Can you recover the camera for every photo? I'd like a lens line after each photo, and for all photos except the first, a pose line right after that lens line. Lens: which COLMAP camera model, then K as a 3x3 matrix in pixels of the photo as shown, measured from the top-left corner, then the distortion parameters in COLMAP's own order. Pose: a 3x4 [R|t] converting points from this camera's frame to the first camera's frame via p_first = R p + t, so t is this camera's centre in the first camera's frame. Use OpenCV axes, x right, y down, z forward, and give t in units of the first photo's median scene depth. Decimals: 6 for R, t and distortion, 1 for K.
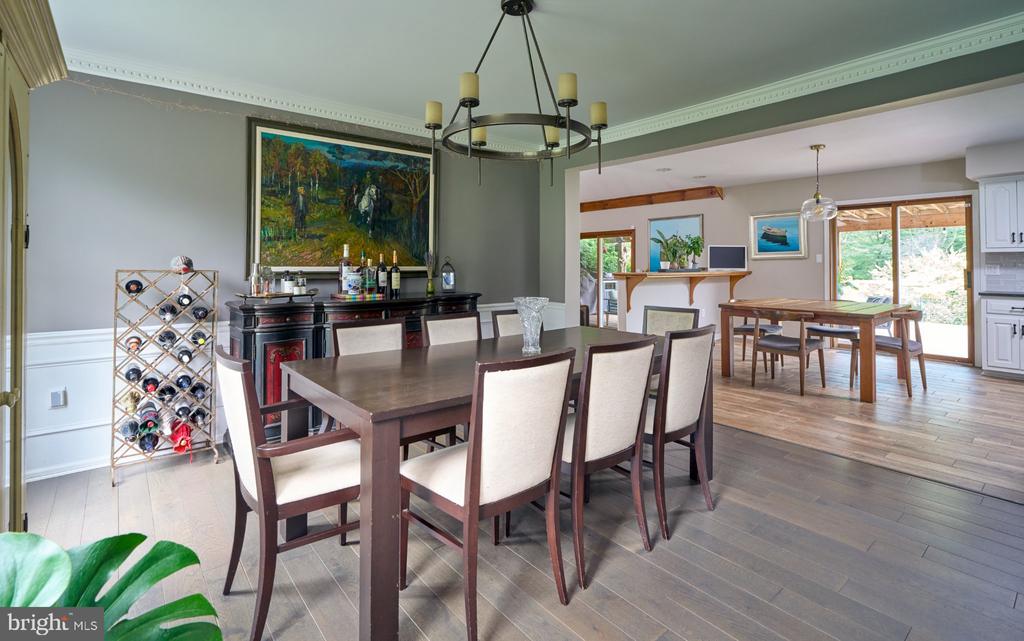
lens RADIAL K [[490.4, 0, 523.8], [0, 490.4, 255.3], [0, 0, 1]] dist [-0.010178, 0.001282]
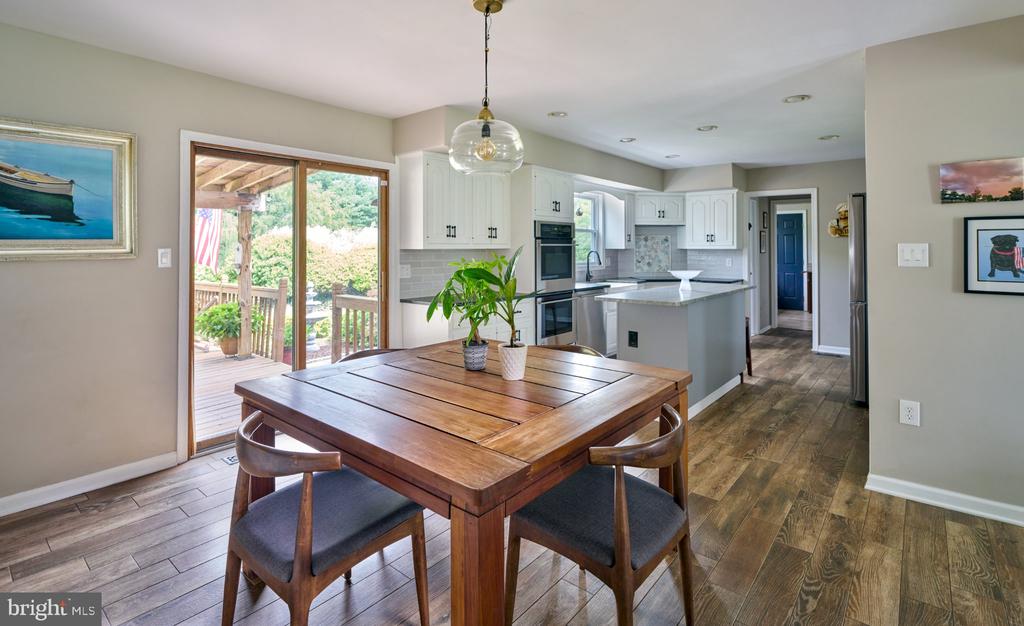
lens RADIAL K [[485.9, 0, 516.6], [0, 485.9, 249.8], [0, 0, 1]] dist [-0.009959, 0.000080]
pose [[-0.163459, -0.002861, 0.986546, 0.129979], [-0.016359, 0.999866, 0.000190, -0.005610], [-0.986414, -0.016108, -0.163484, 0.718596]]
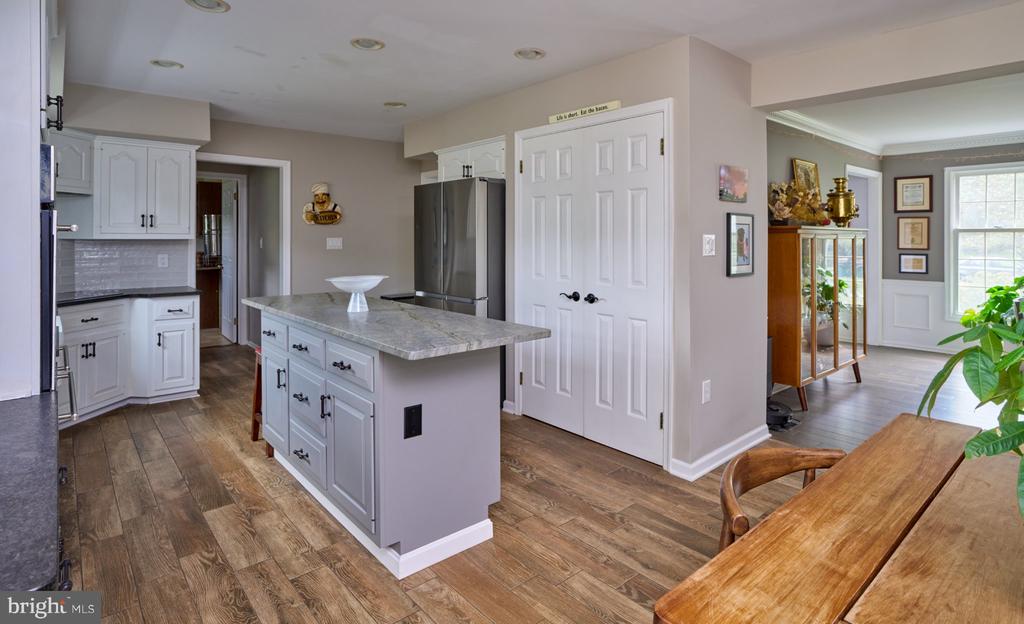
lens RADIAL K [[536.0, 0, 518.4], [0, 536.0, 242.9], [0, 0, 1]] dist [-0.014929, 0.002727]
pose [[-0.999998, -0.001778, -0.000426, 0.571817], [-0.001774, 0.999957, -0.009146, -0.004056], [0.000442, -0.009145, -0.999958, 0.796137]]
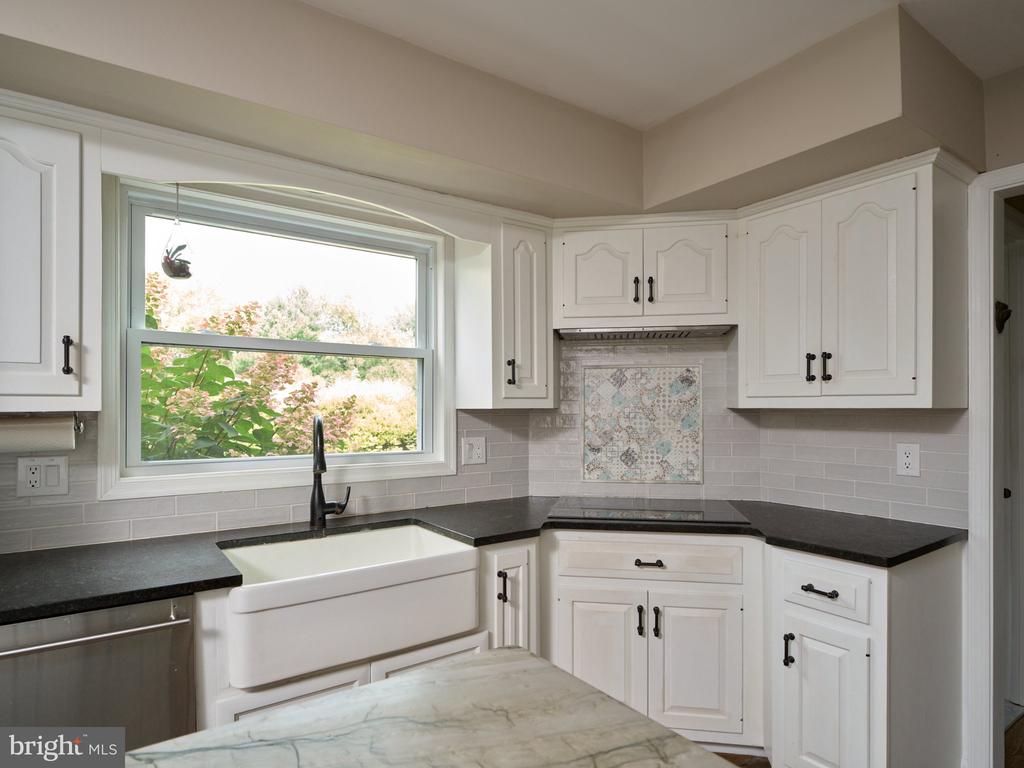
lens RADIAL K [[594.5, 0, 516.4], [0, 594.5, 407.4], [0, 0, 1]] dist [-0.001041, -0.000829]
pose [[0.091069, 0.000144, 0.995845, 0.679998], [-0.012281, 0.999924, 0.000978, -0.012189], [-0.995769, -0.012319, 0.091064, 0.323020]]
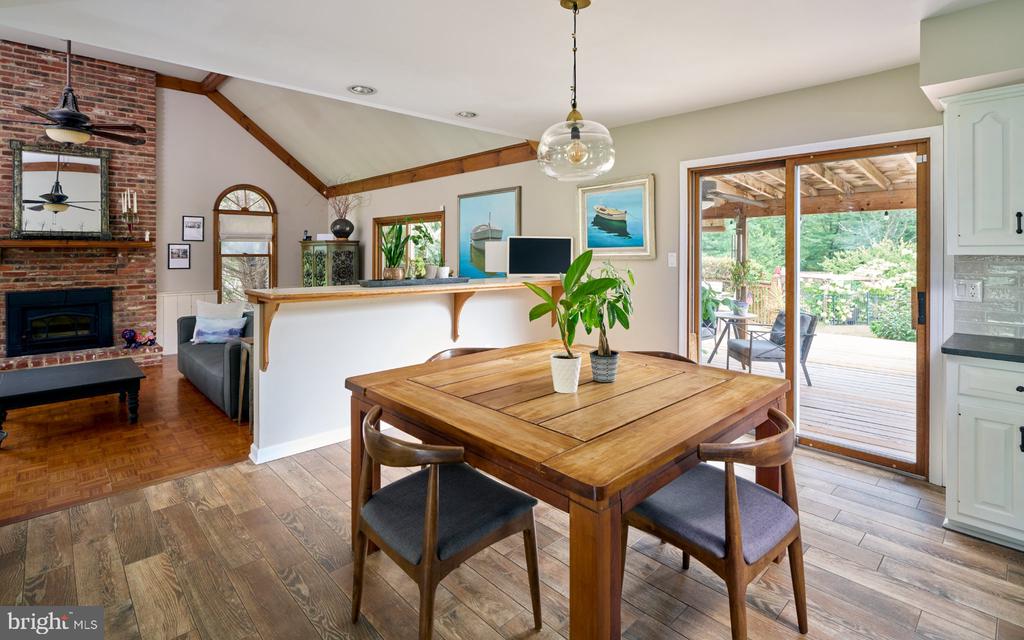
lens RADIAL K [[490.4, 0, 521.7], [0, 490.4, 253.6], [0, 0, 1]] dist [-0.010178, 0.001282]
pose [[0.998353, 0.002319, 0.057326, 0.369359], [-0.003478, 0.999791, 0.020122, -0.011310], [-0.057268, -0.020288, 0.998153, 0.406954]]
